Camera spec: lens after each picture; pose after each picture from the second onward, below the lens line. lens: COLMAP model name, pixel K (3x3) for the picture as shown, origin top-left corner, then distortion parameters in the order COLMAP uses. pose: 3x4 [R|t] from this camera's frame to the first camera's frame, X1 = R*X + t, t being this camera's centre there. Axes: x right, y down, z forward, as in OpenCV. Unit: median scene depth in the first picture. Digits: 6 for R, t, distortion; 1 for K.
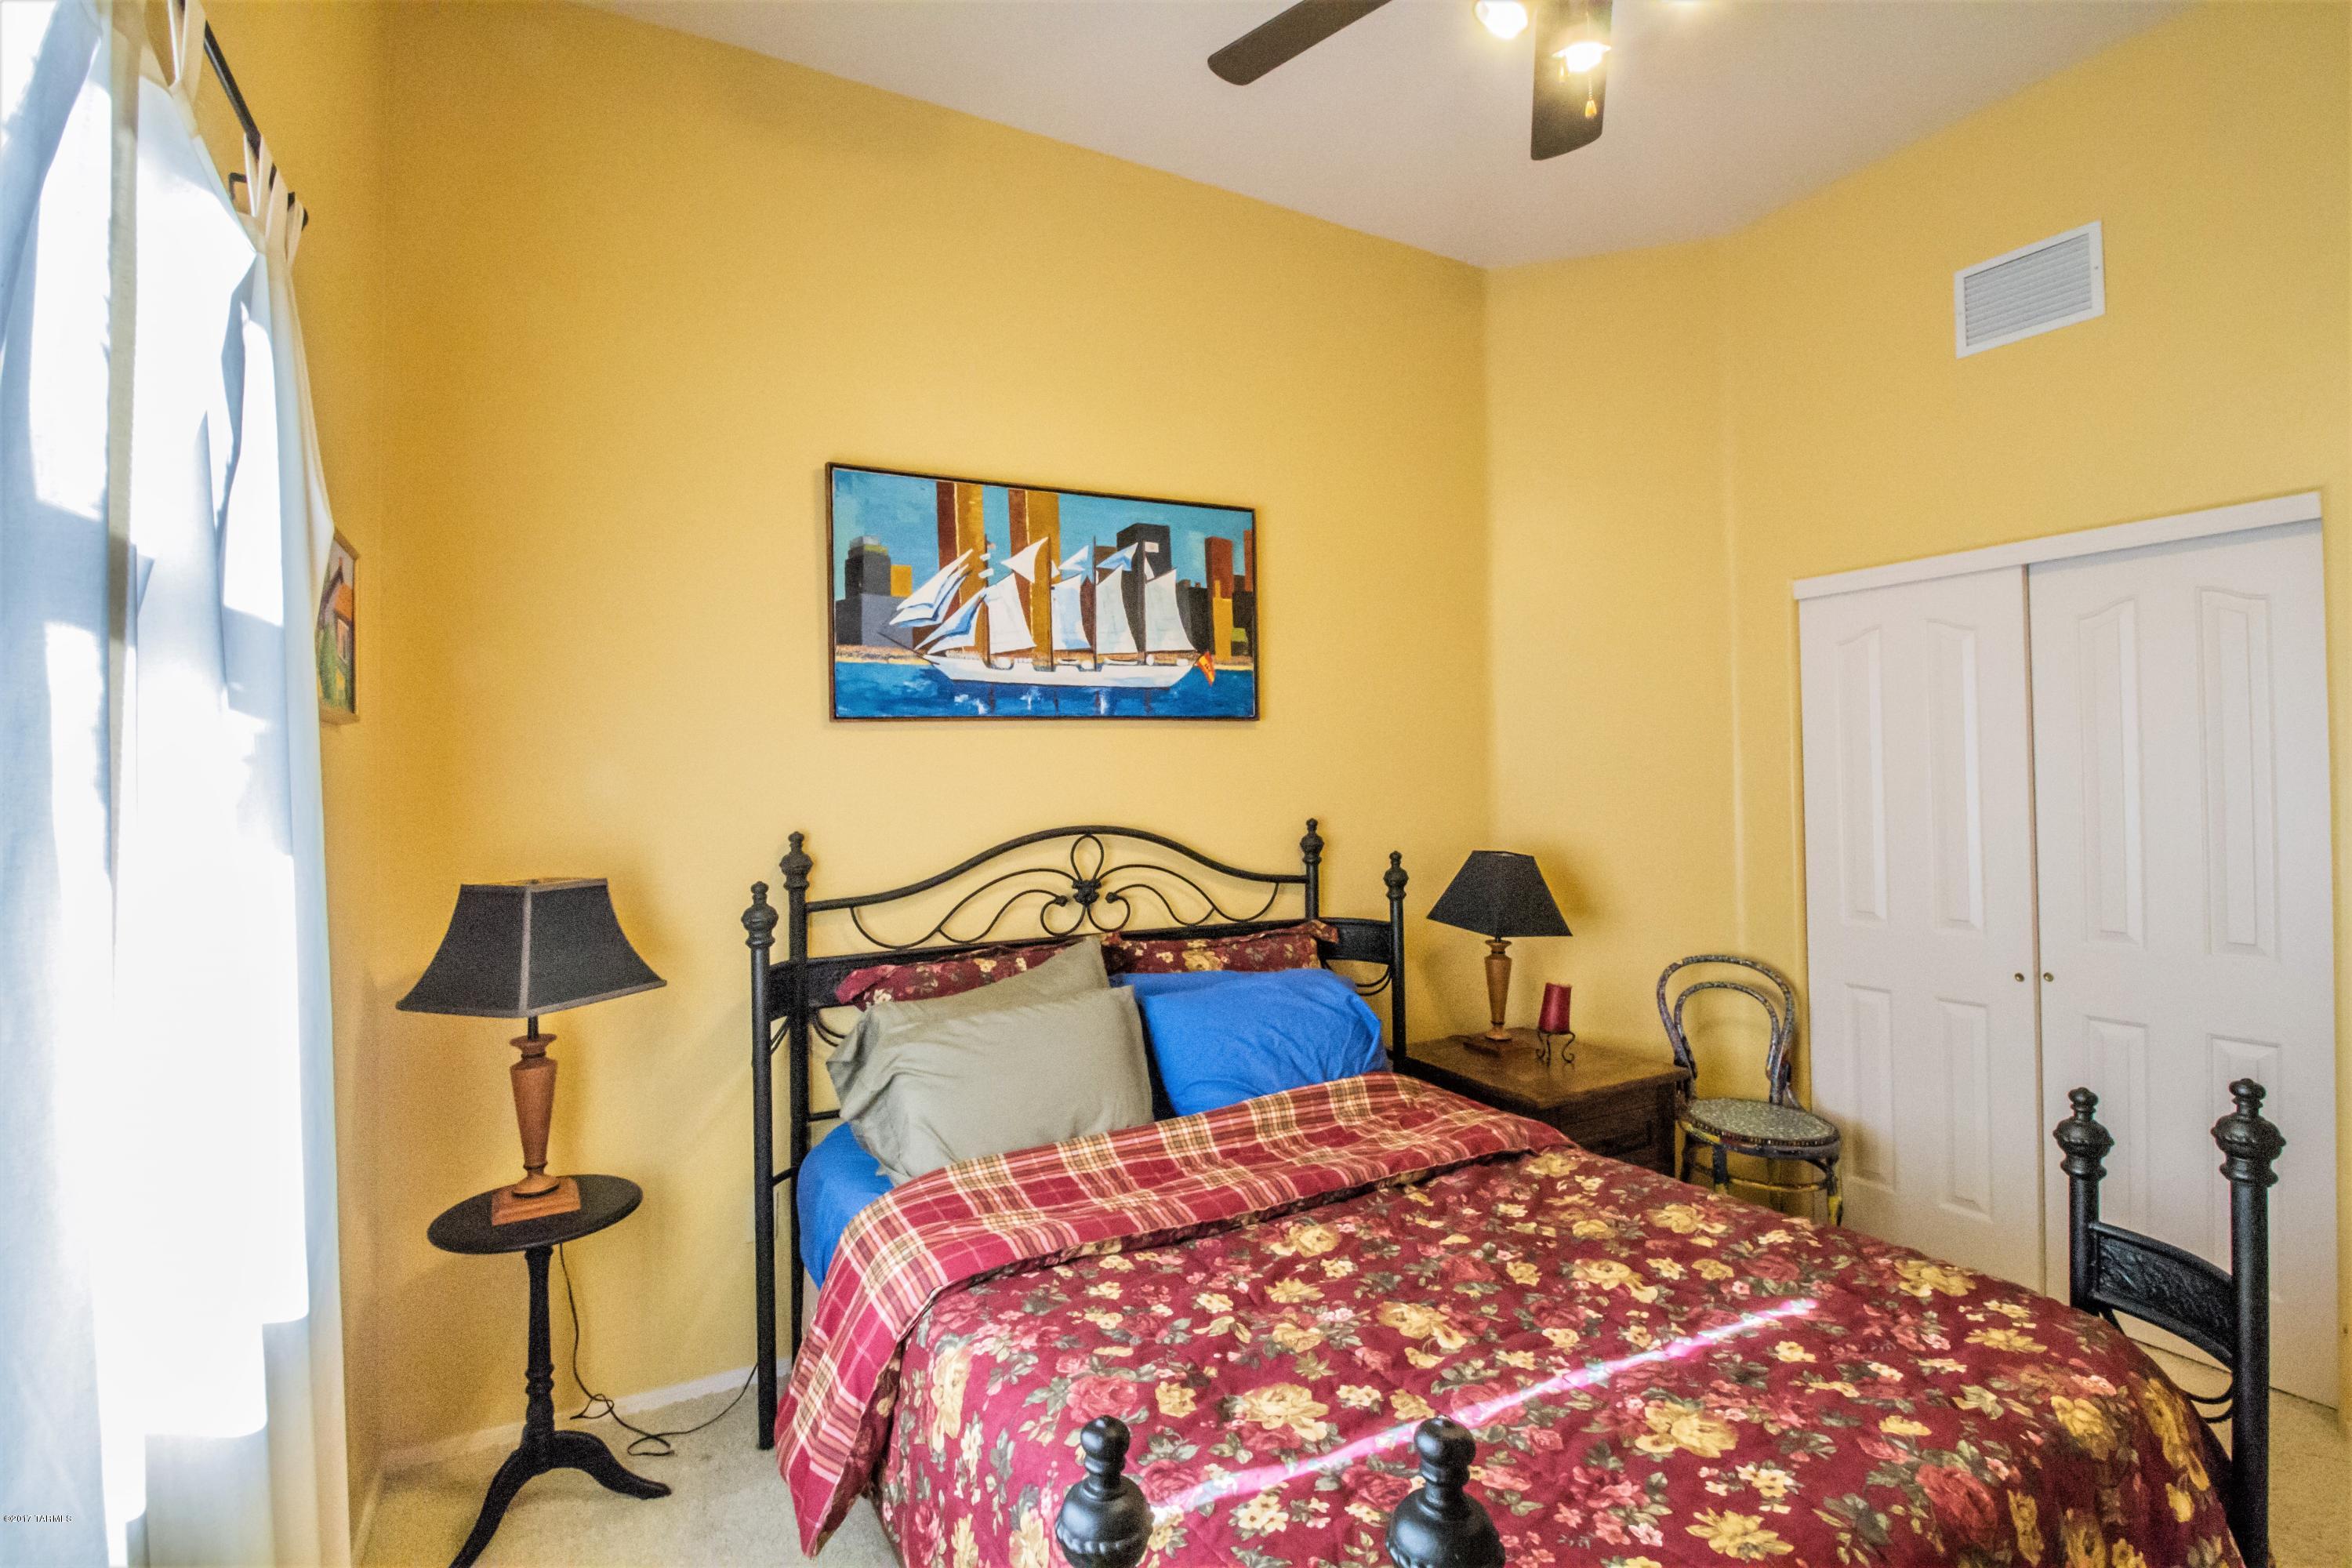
lens RADIAL K [[1081.6, 0, 1172.2], [0, 1081.6, 764.3], [0, 0, 1]] dist [-0.001337, -0.014146]
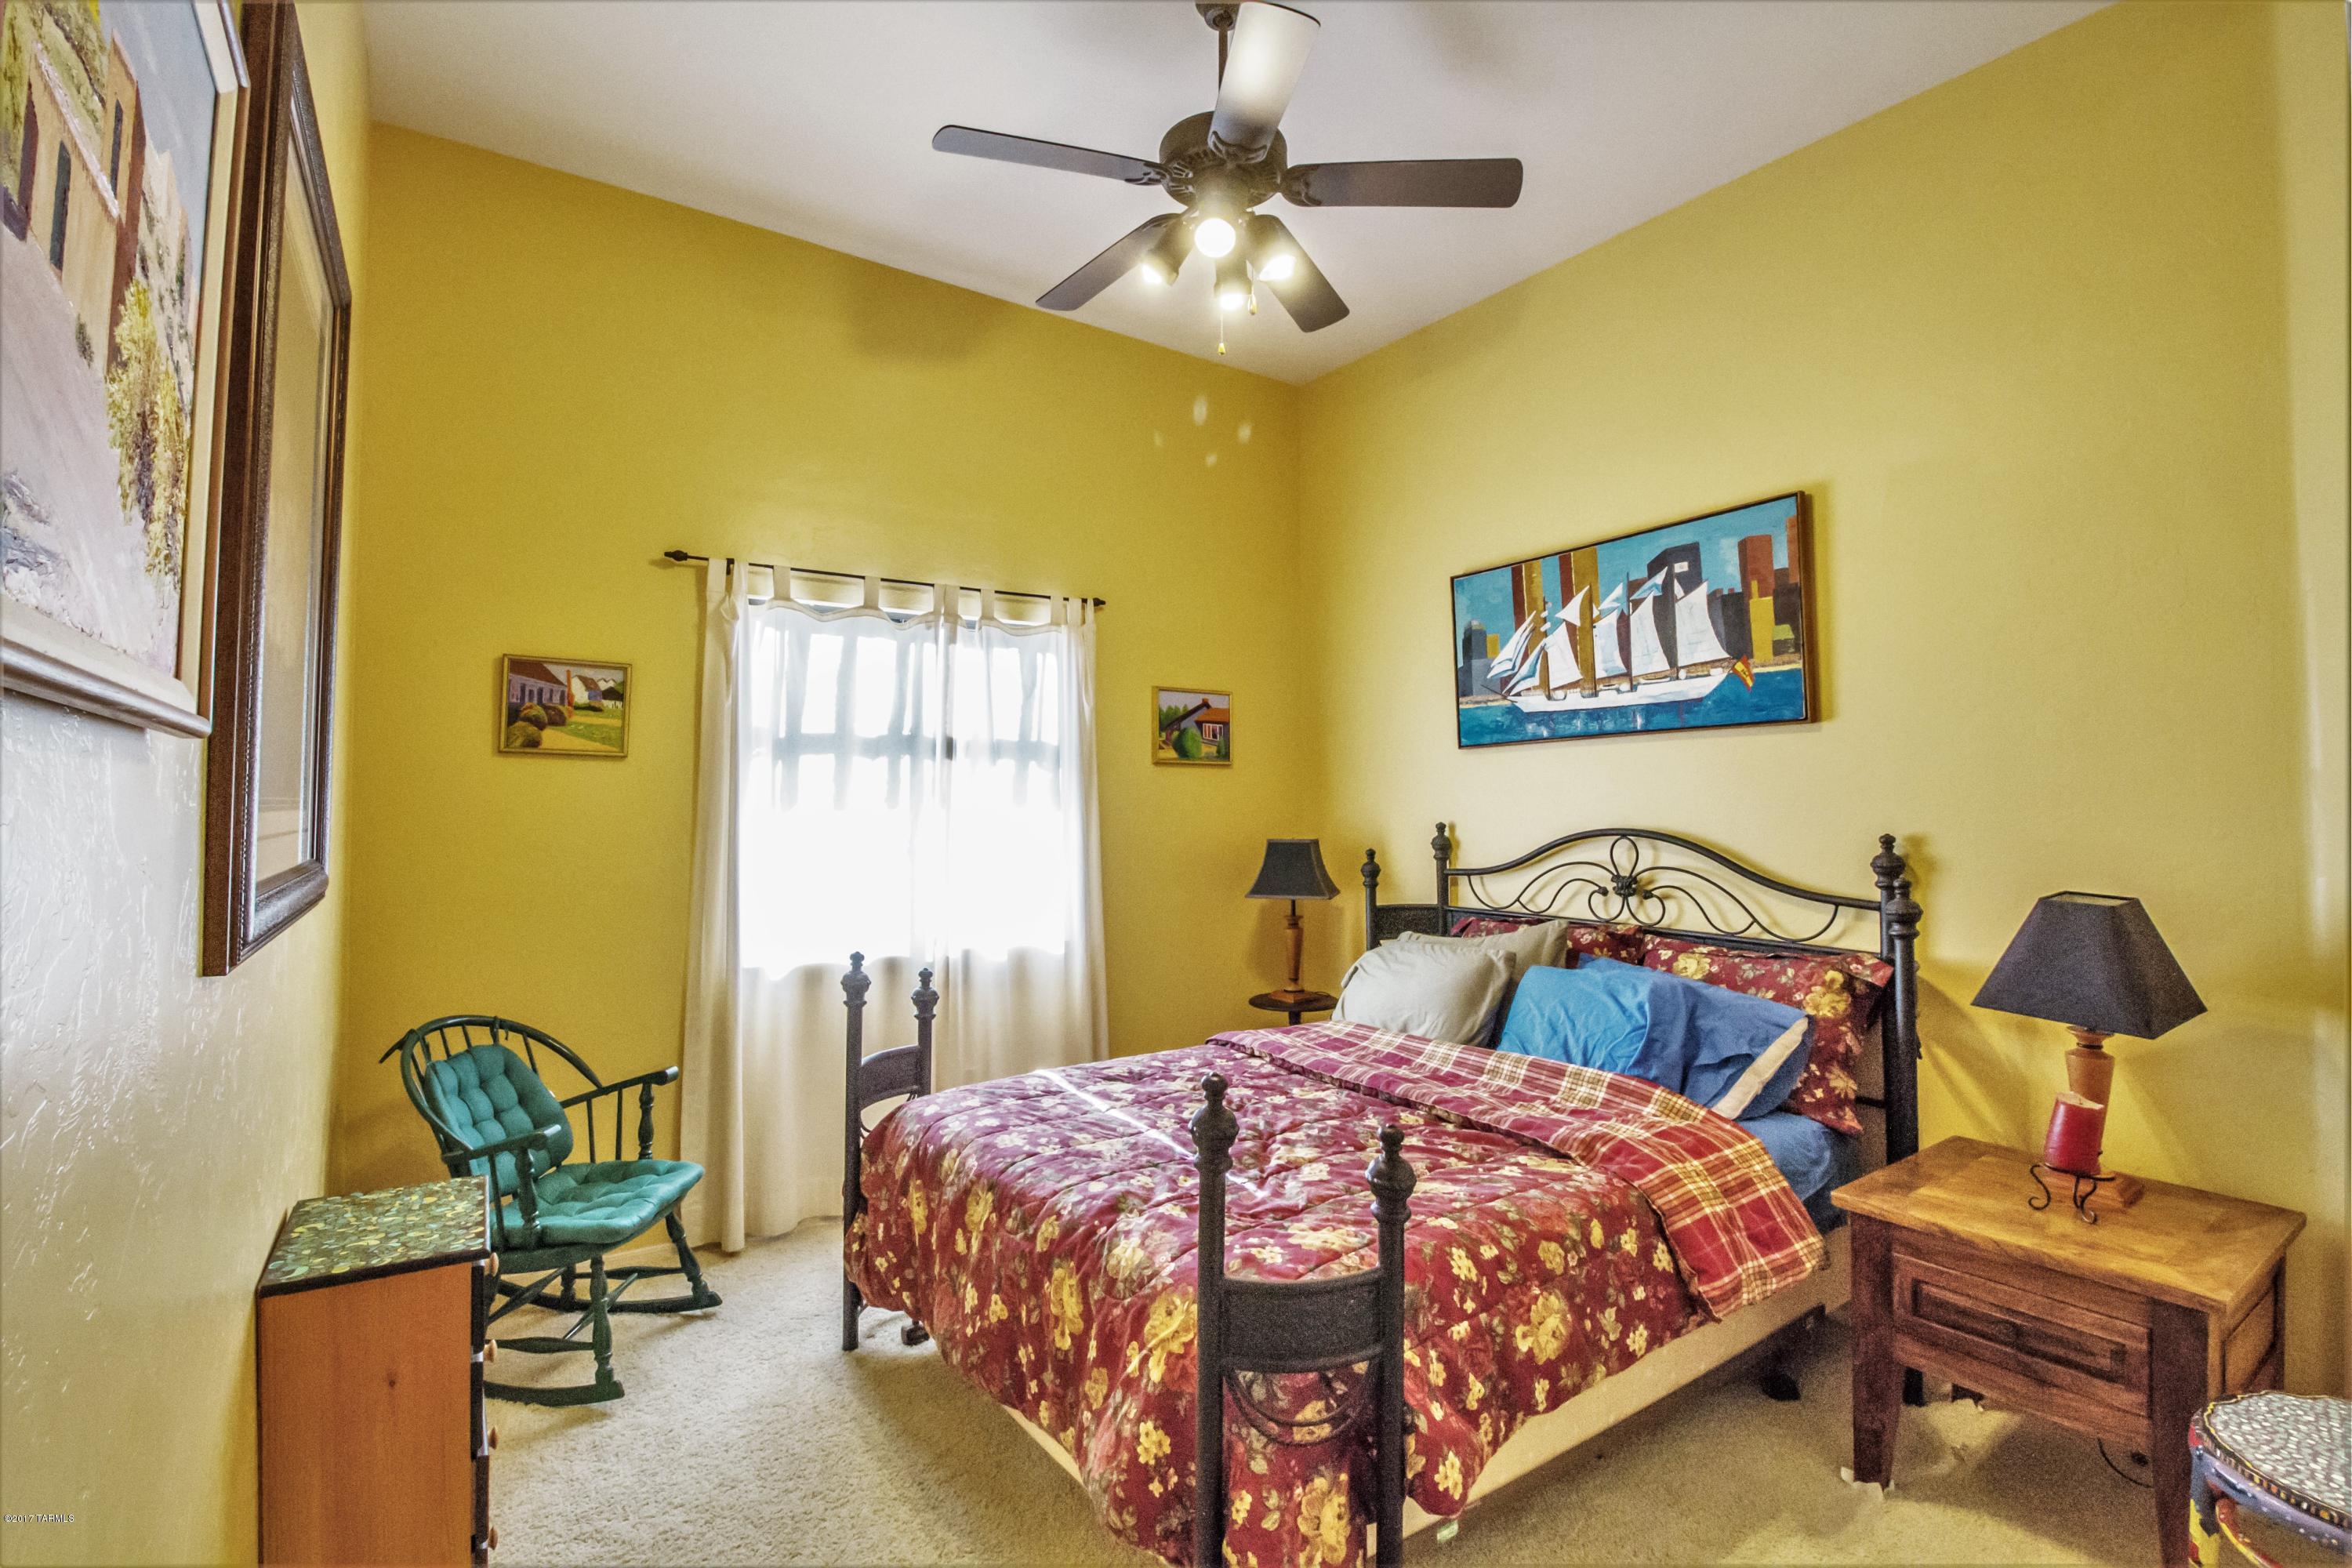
lens RADIAL K [[1081.6, 0, 1172.2], [0, 1081.6, 764.3], [0, 0, 1]] dist [-0.001337, -0.014146]
pose [[0.089826, -0.023571, -0.995678, 1.019978], [0.013135, 0.999661, -0.022481, 0.008641], [0.995871, -0.011059, 0.090106, 0.426102]]
